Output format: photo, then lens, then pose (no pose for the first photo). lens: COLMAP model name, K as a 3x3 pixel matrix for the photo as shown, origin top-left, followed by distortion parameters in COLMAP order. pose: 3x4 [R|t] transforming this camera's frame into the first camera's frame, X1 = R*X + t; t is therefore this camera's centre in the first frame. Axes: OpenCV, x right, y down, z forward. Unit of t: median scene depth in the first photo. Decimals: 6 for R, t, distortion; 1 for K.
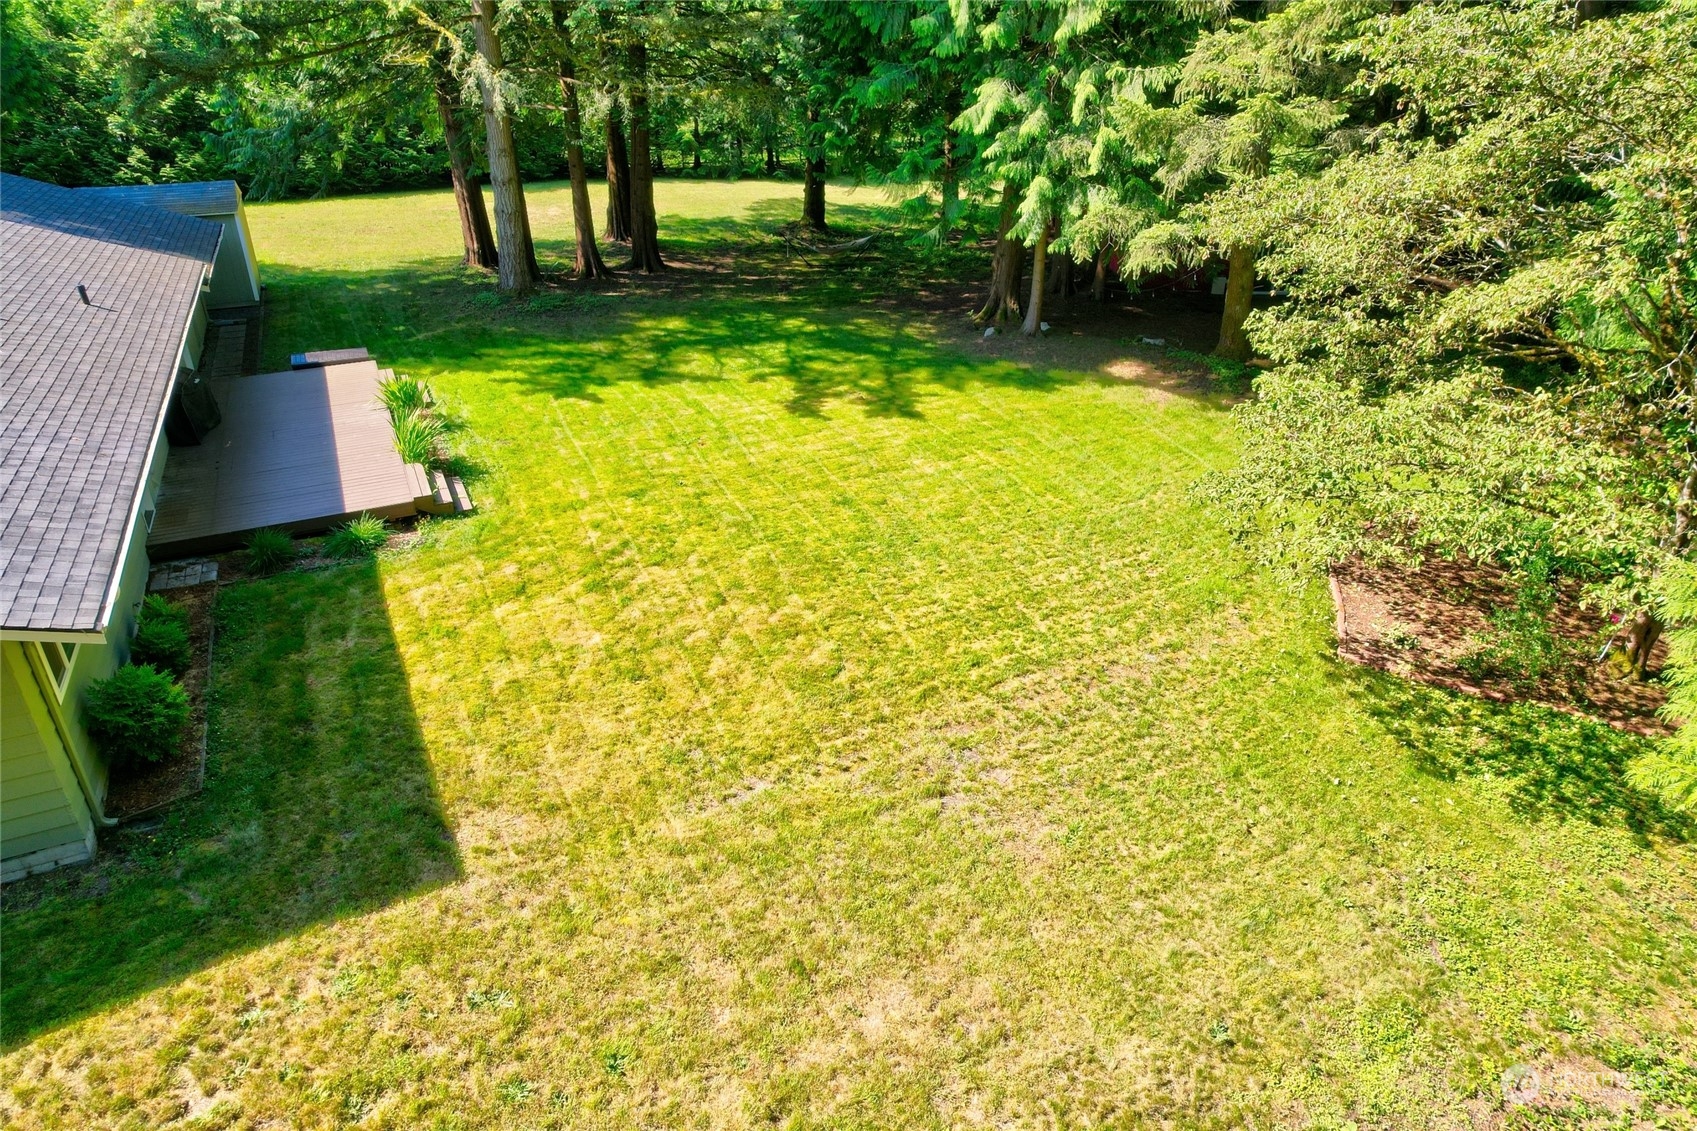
lens RADIAL K [[1087.3, 0, 852.7], [0, 1087.3, 564.5], [0, 0, 1]] dist [-0.047360, 0.010733]
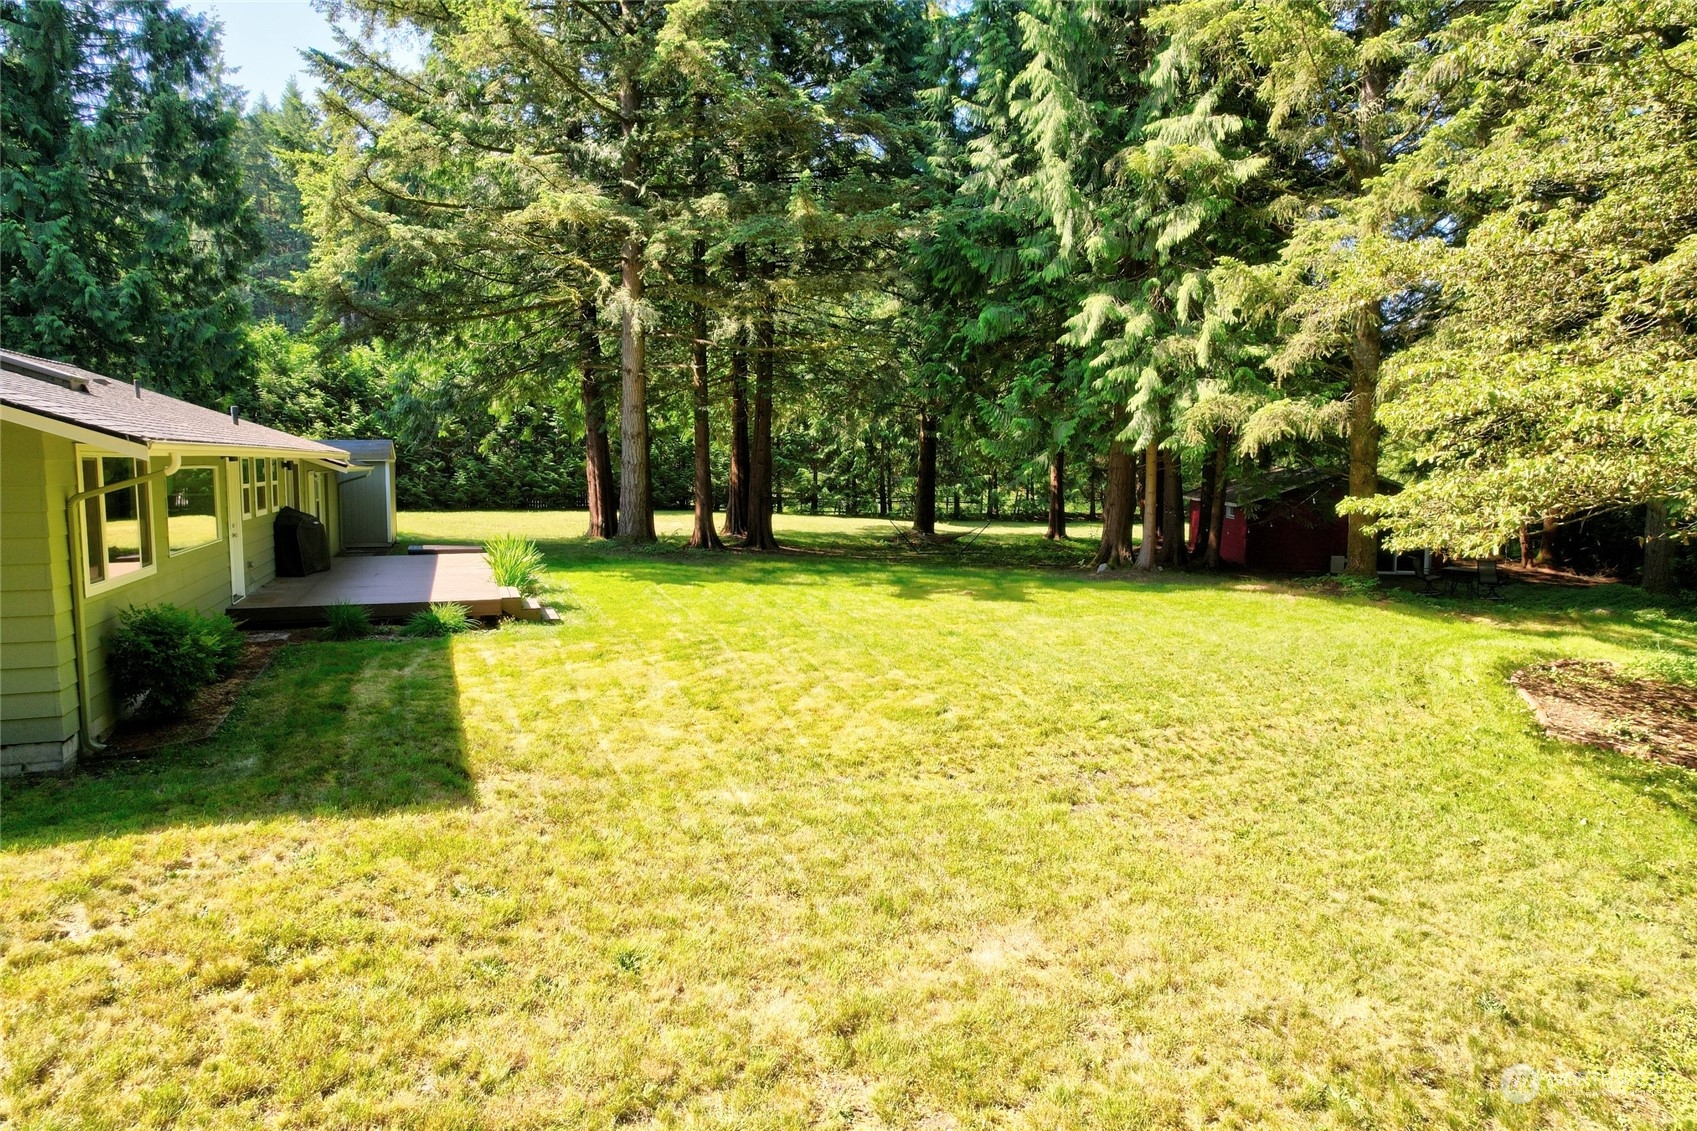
lens RADIAL K [[1087.3, 0, 847.0], [0, 1087.3, 565.1], [0, 0, 1]] dist [-0.047360, 0.010733]
pose [[0.994625, 0.012297, -0.102814, -0.001437], [-0.049487, 0.928641, -0.367664, 0.204214], [0.090956, 0.370776, 0.924258, 0.102769]]
